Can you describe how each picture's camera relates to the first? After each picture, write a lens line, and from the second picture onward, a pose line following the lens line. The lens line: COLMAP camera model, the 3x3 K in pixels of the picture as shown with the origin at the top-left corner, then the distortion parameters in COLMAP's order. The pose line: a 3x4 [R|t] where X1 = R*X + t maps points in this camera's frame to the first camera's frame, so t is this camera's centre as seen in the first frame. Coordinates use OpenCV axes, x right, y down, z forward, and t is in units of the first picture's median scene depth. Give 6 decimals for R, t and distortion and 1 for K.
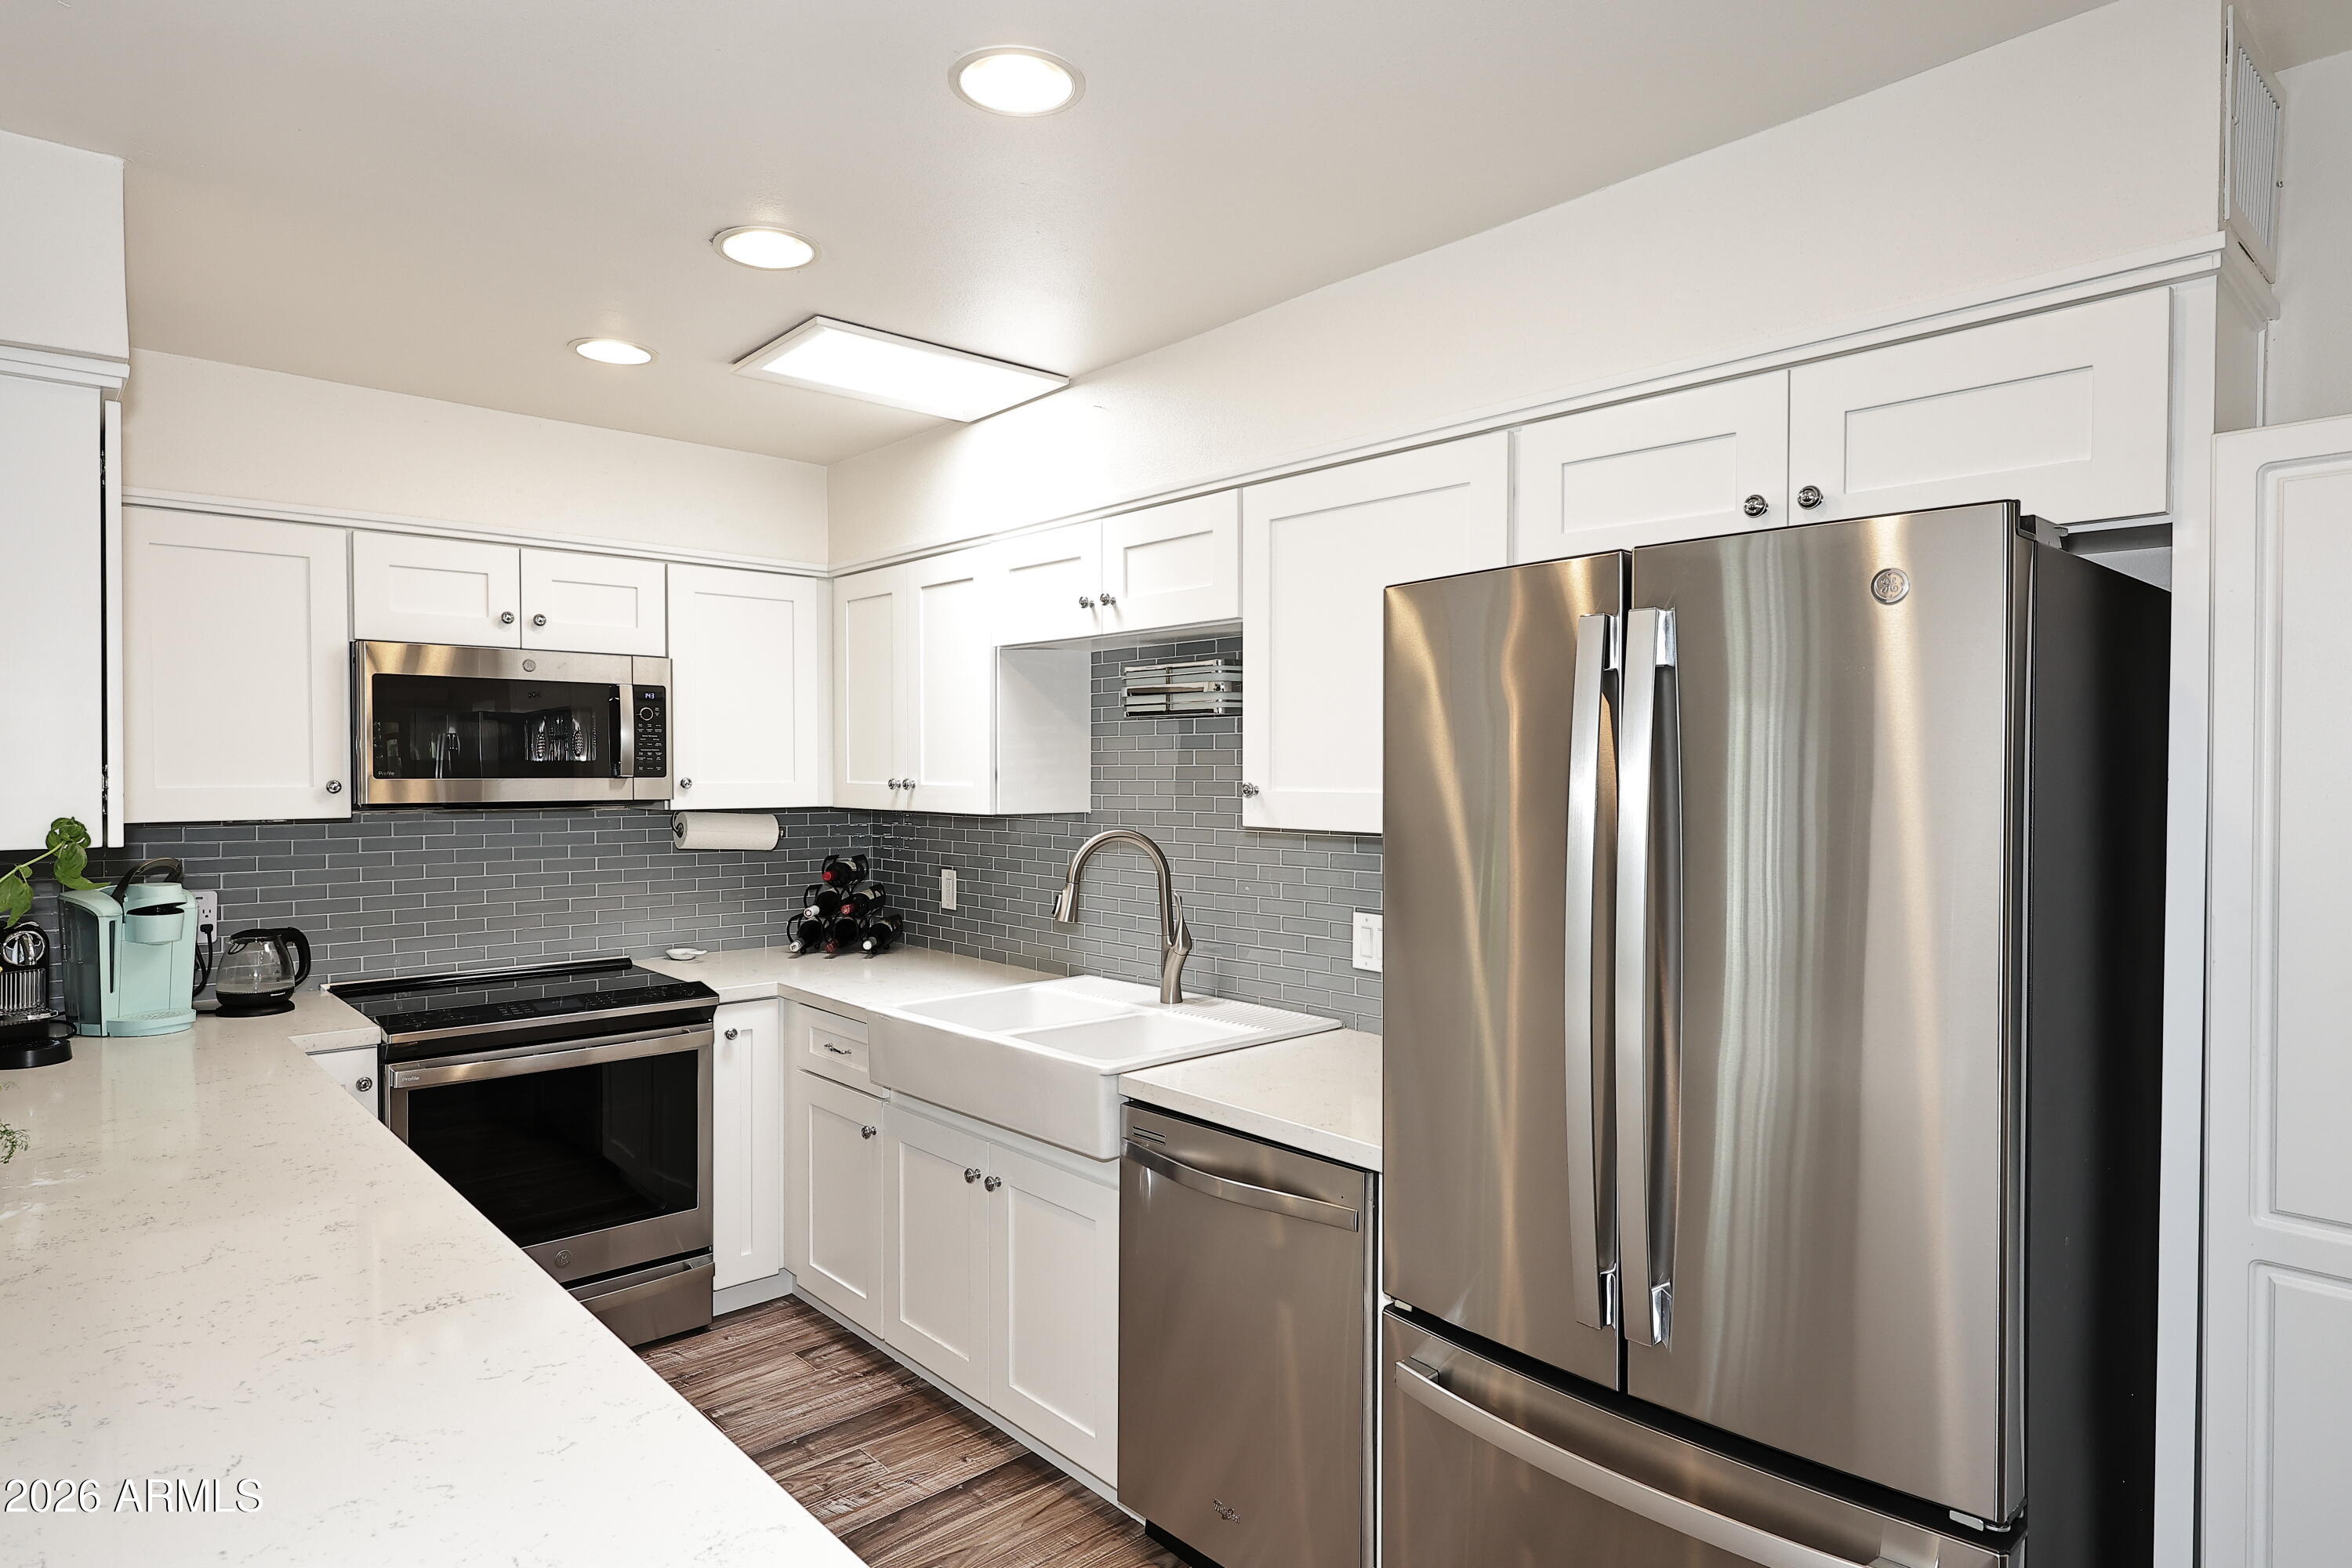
lens RADIAL K [[1284.0, 0, 1176.0], [0, 1284.0, 784.0], [0, 0, 1]] dist [0.024808, -0.000215]
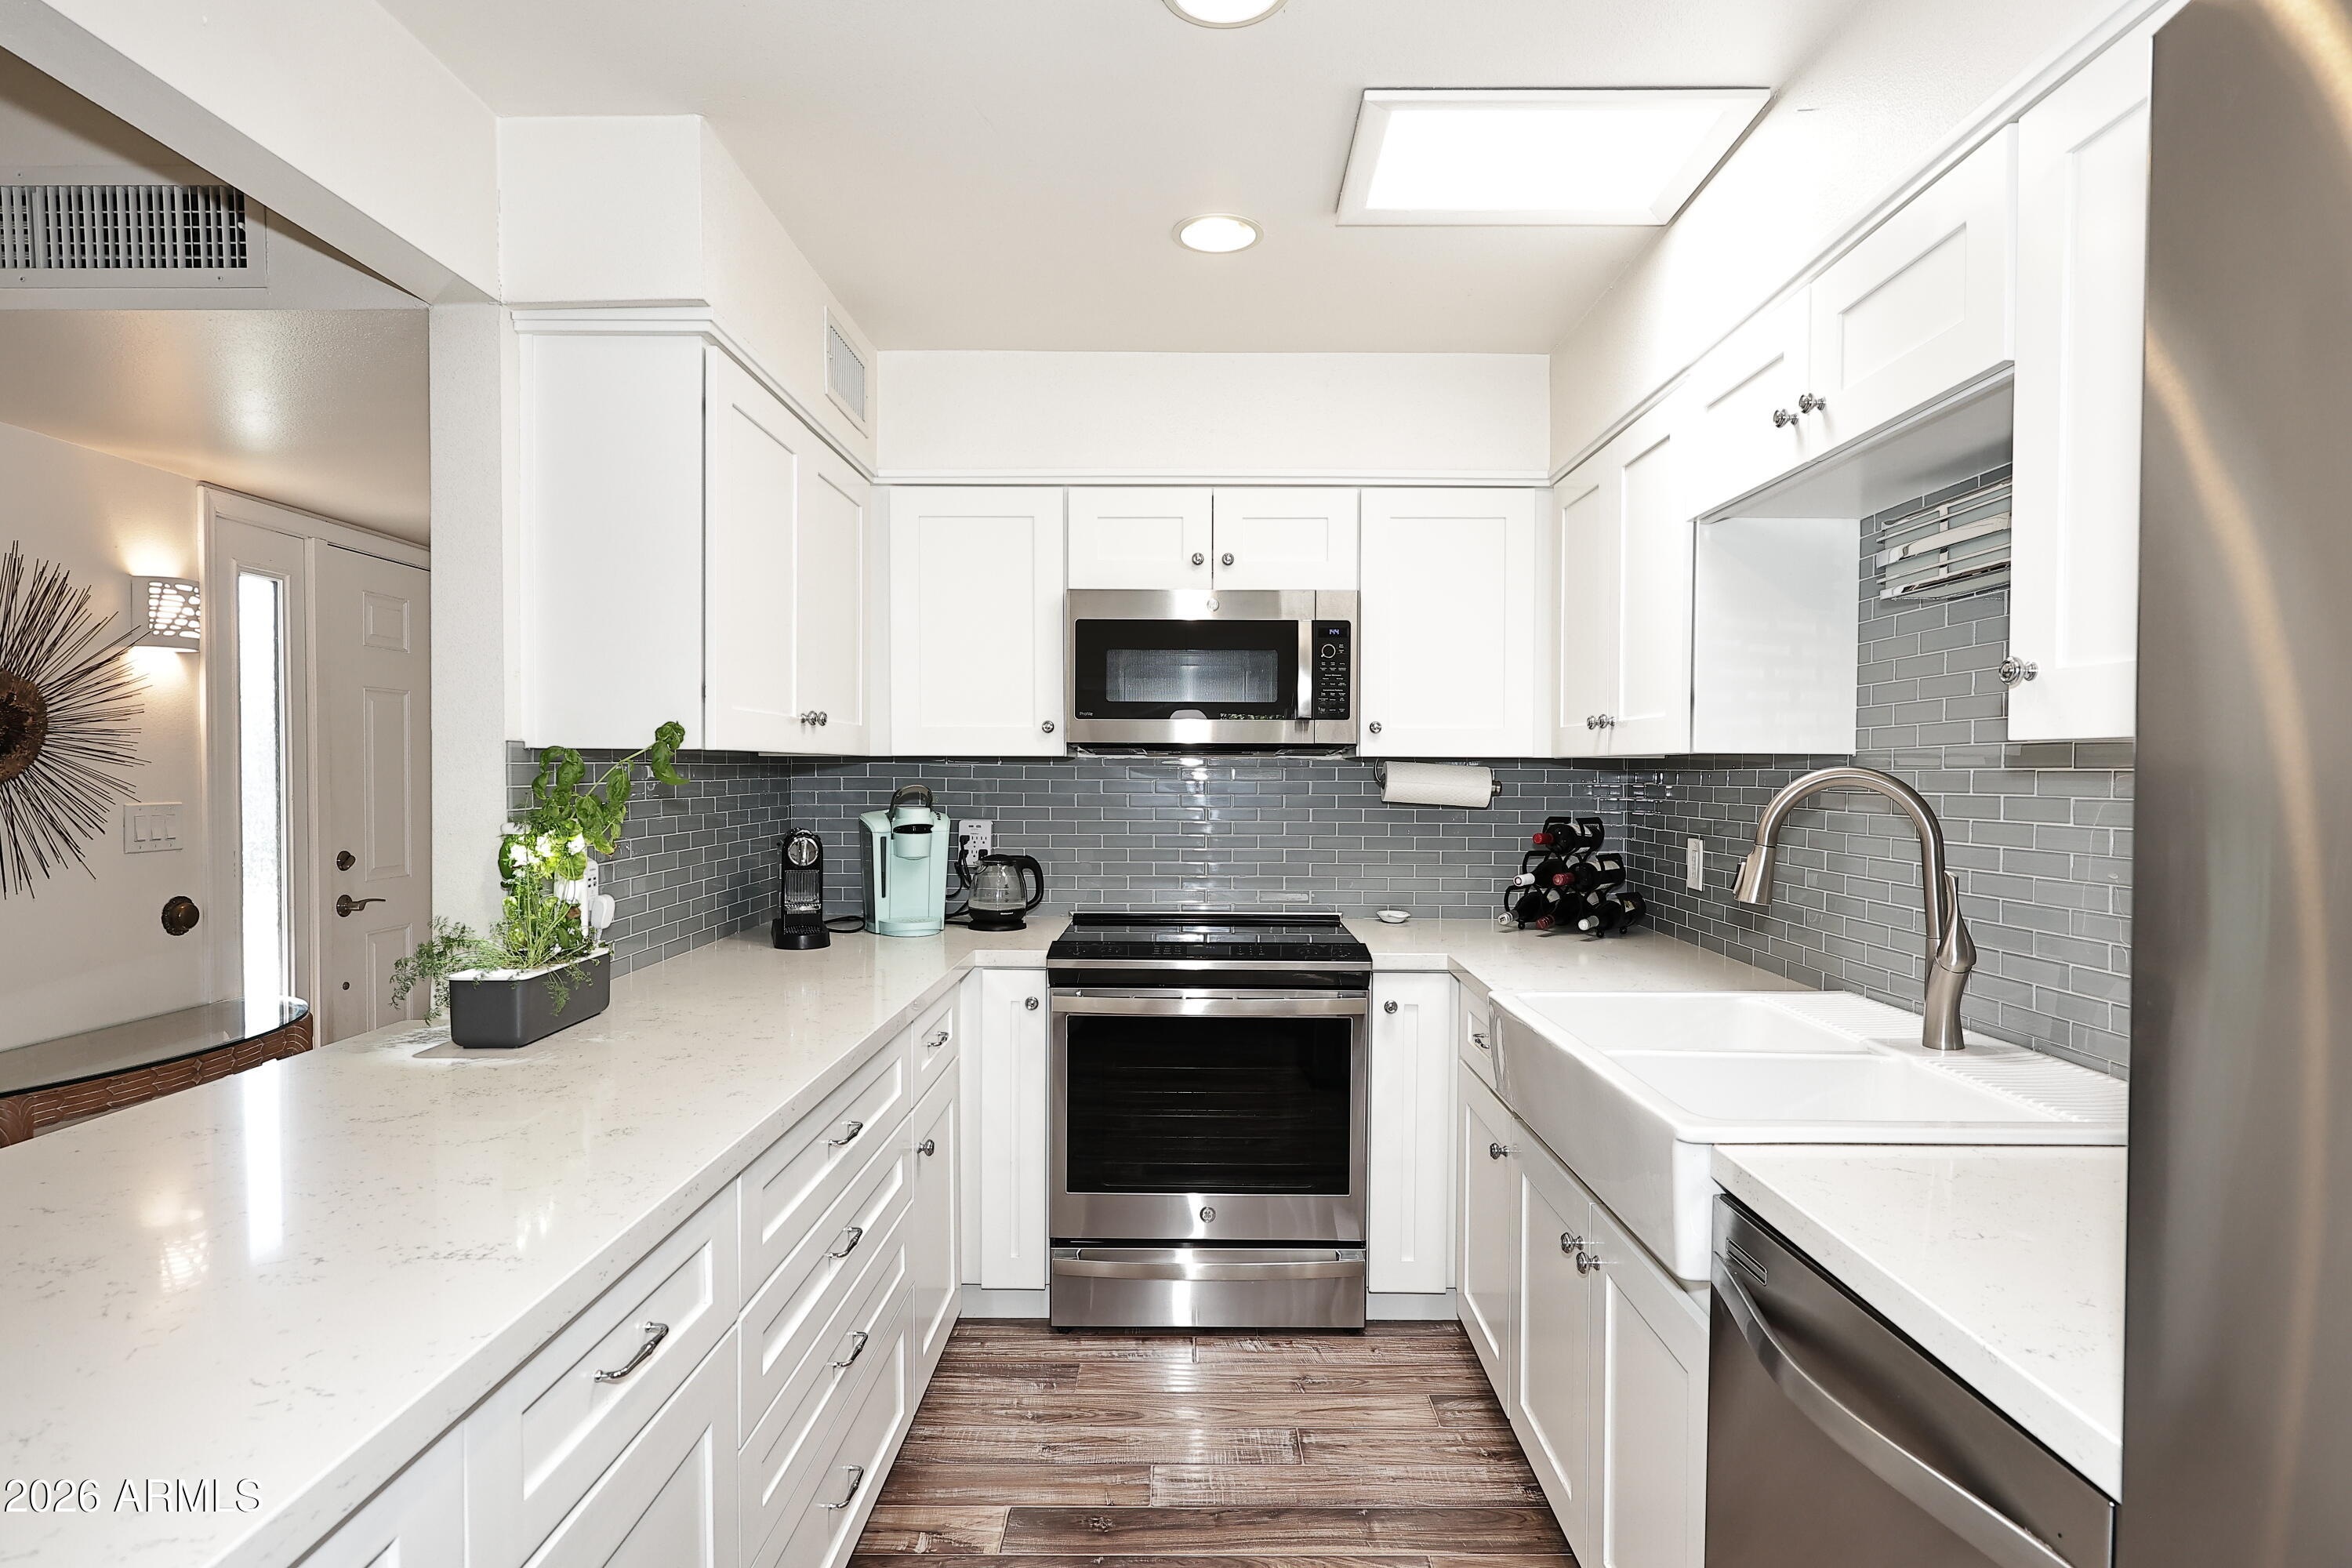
lens RADIAL K [[1233.3, 0, 1176.0], [0, 1233.3, 784.0], [0, 0, 1]] dist [0.004856, 0.000160]
pose [[0.750597, 0.012122, -0.660649, 0.102487], [-0.010865, 0.999923, 0.006002, 0.040195], [0.660671, 0.002673, 0.750671, 0.282210]]
